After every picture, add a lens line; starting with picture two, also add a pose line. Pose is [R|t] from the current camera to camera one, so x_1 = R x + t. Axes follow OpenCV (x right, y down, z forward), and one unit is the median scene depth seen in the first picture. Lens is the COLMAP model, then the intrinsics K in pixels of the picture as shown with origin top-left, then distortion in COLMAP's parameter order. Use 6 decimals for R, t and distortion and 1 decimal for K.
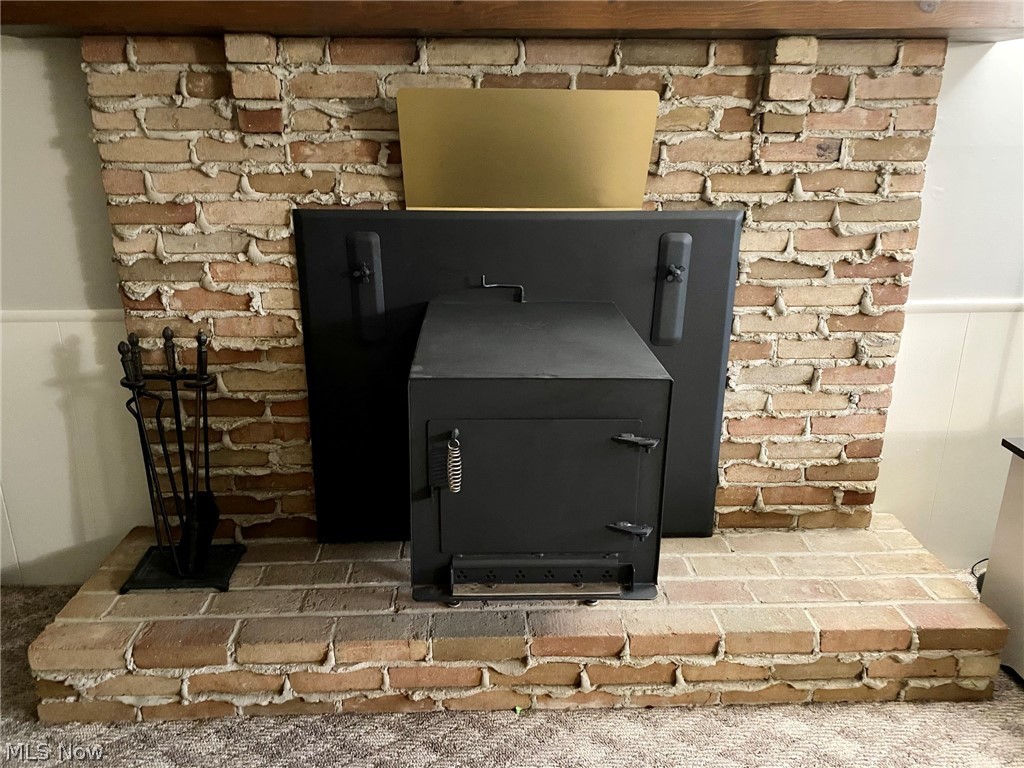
lens RADIAL K [[775.2, 0, 511.8], [0, 775.2, 379.6], [0, 0, 1]] dist [0.033325, -0.042841]
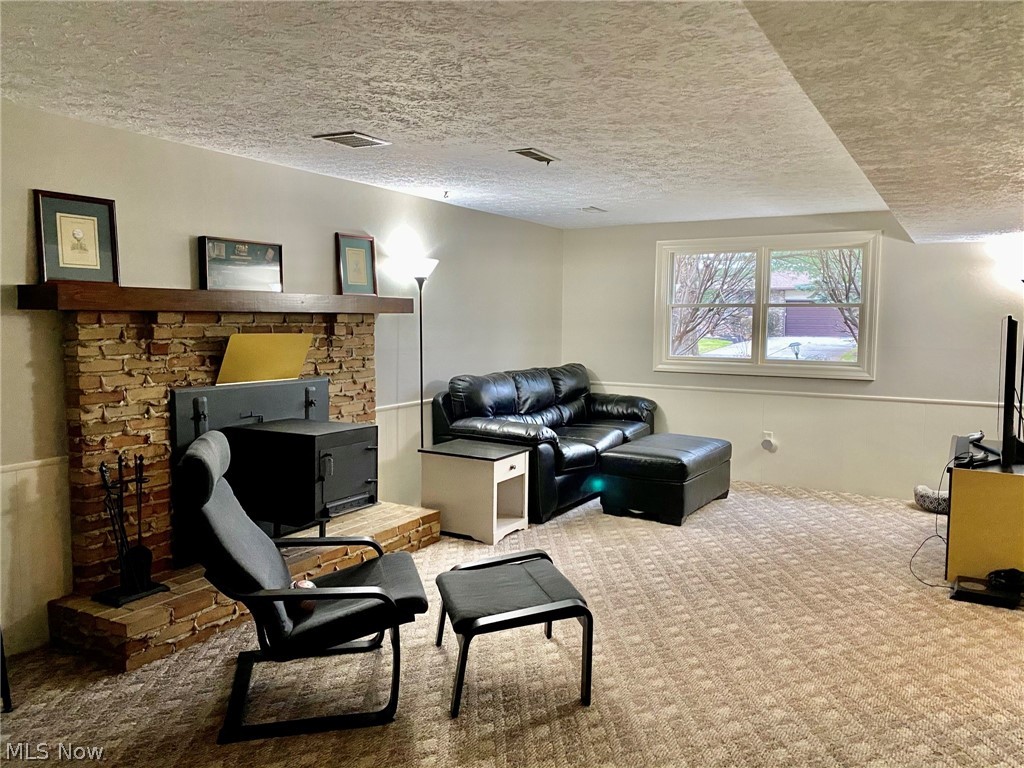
lens RADIAL K [[775.2, 0, 512.3], [0, 775.2, 386.2], [0, 0, 1]] dist [0.033325, -0.042841]
pose [[0.533388, -0.073591, 0.842663, -1.520075], [0.264035, 0.960917, -0.083210, 0.179870], [-0.803606, 0.266876, 0.531972, -0.809813]]
